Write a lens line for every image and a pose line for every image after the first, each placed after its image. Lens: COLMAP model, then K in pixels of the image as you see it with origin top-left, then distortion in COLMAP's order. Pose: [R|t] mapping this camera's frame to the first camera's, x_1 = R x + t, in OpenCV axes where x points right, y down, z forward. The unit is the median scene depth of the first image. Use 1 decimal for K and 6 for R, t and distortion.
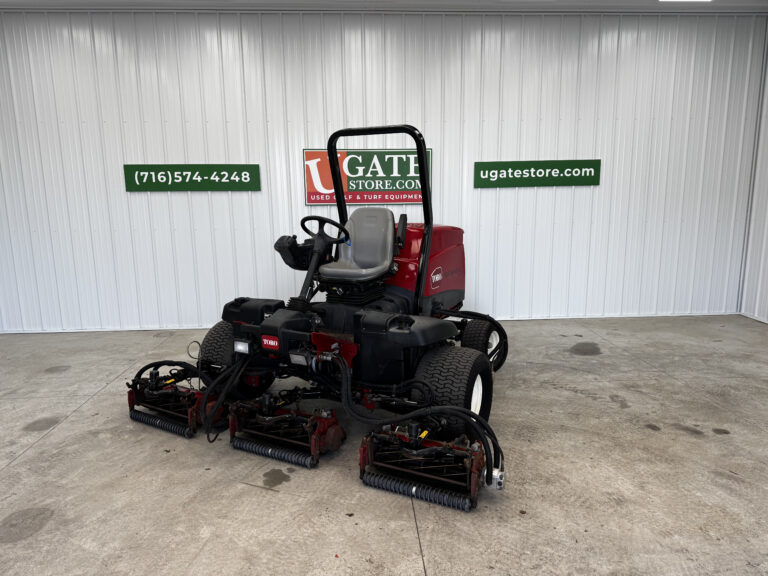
lens RADIAL K [[537.5, 0, 382.2], [0, 537.5, 288.0], [0, 0, 1]] dist [-0.013920, -0.004930]
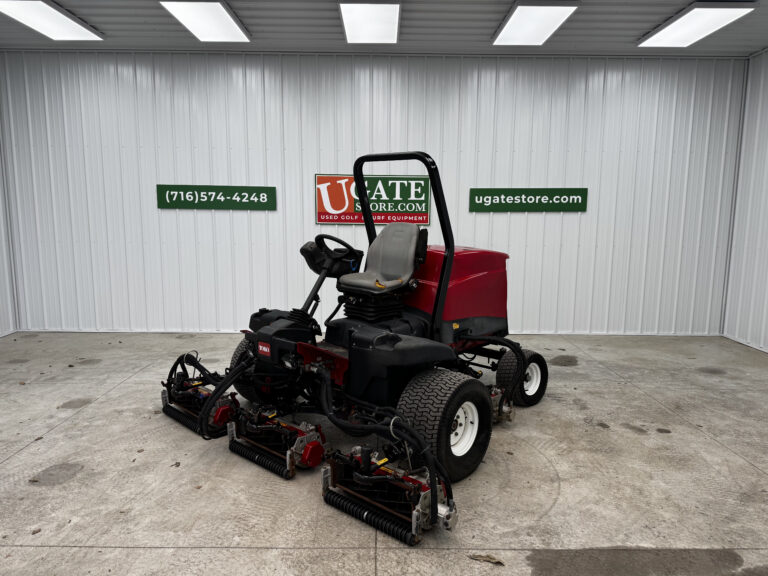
lens RADIAL K [[537.5, 0, 384.8], [0, 537.5, 286.8], [0, 0, 1]] dist [-0.013920, -0.004930]
pose [[0.998593, 0.027608, -0.045281, 0.054082], [-0.029525, 0.998671, -0.042232, 0.018273], [0.044055, 0.043510, 0.998081, -0.096894]]
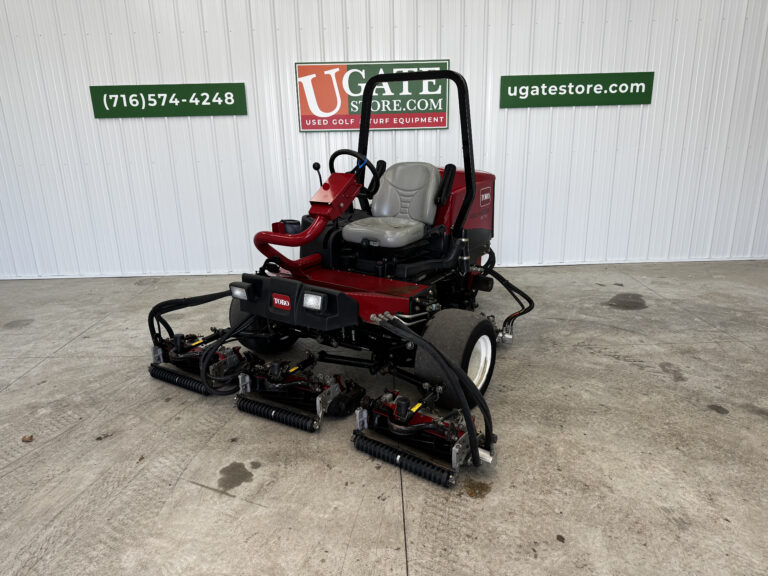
lens RADIAL K [[537.5, 0, 383.9], [0, 537.5, 286.4], [0, 0, 1]] dist [-0.013920, -0.004930]
pose [[0.999055, 0.001737, -0.043422, 0.028376], [0.003251, 0.993414, 0.114537, -0.006937], [0.043335, -0.114570, 0.992470, 0.131807]]
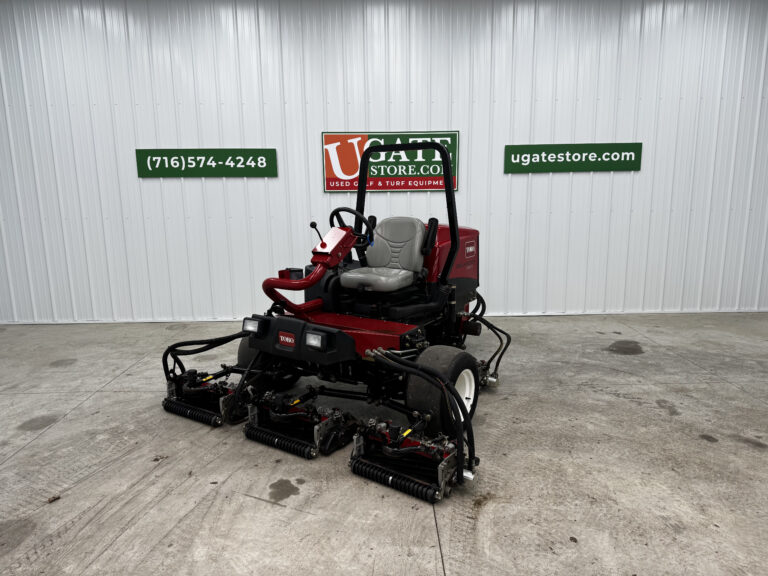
lens RADIAL K [[537.5, 0, 385.0], [0, 537.5, 285.4], [0, 0, 1]] dist [-0.013920, -0.004930]
pose [[0.999193, 0.006906, -0.039571, 0.002234], [-0.006594, 0.999946, 0.008009, 0.002232], [0.039624, -0.007741, 0.999185, 0.059453]]
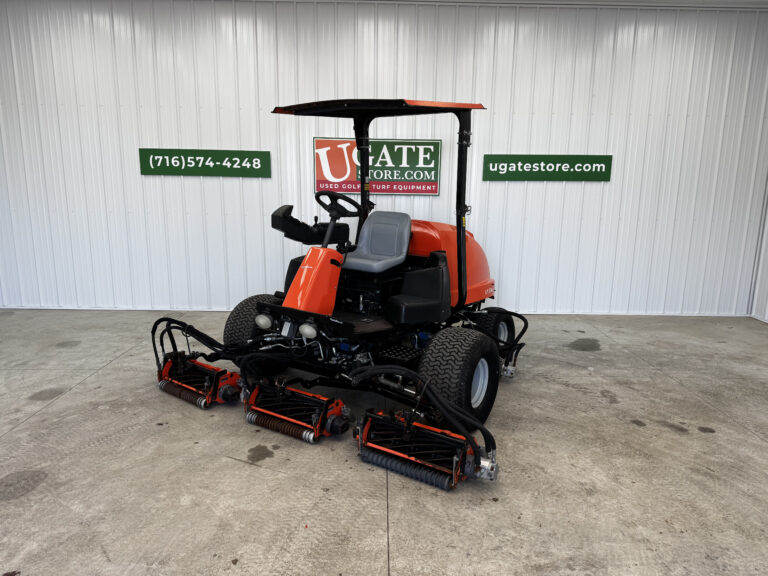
lens RADIAL K [[537.5, 0, 386.8], [0, 537.5, 291.6], [0, 0, 1]] dist [-0.013920, -0.004930]
pose [[0.998696, 0.035335, -0.036848, 0.037832], [-0.034554, 0.999169, 0.021633, 0.005034], [0.037581, -0.020332, 0.999087, -0.010684]]
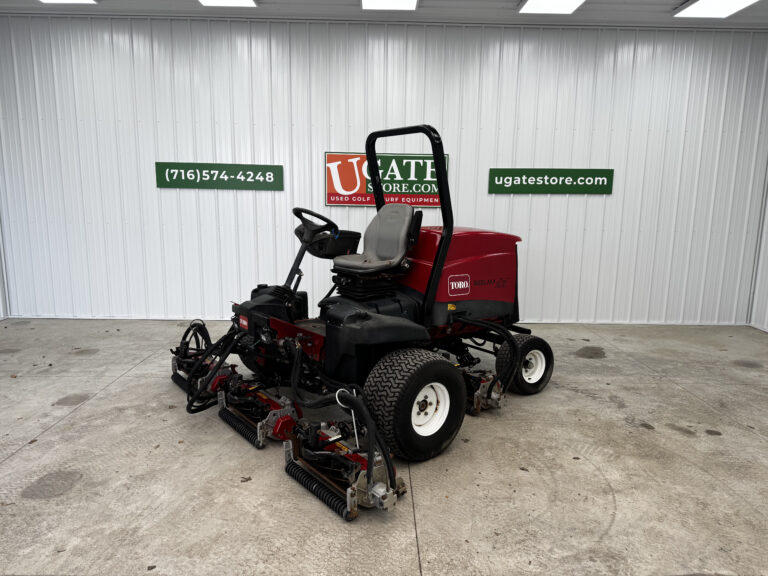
lens RADIAL K [[537.5, 0, 383.8], [0, 537.5, 285.0], [0, 0, 1]] dist [-0.013920, -0.004930]
pose [[0.998789, 0.033955, -0.035593, 0.012960], [-0.034433, 0.999324, -0.012891, 0.010223], [0.035131, 0.014101, 0.999283, -0.037824]]
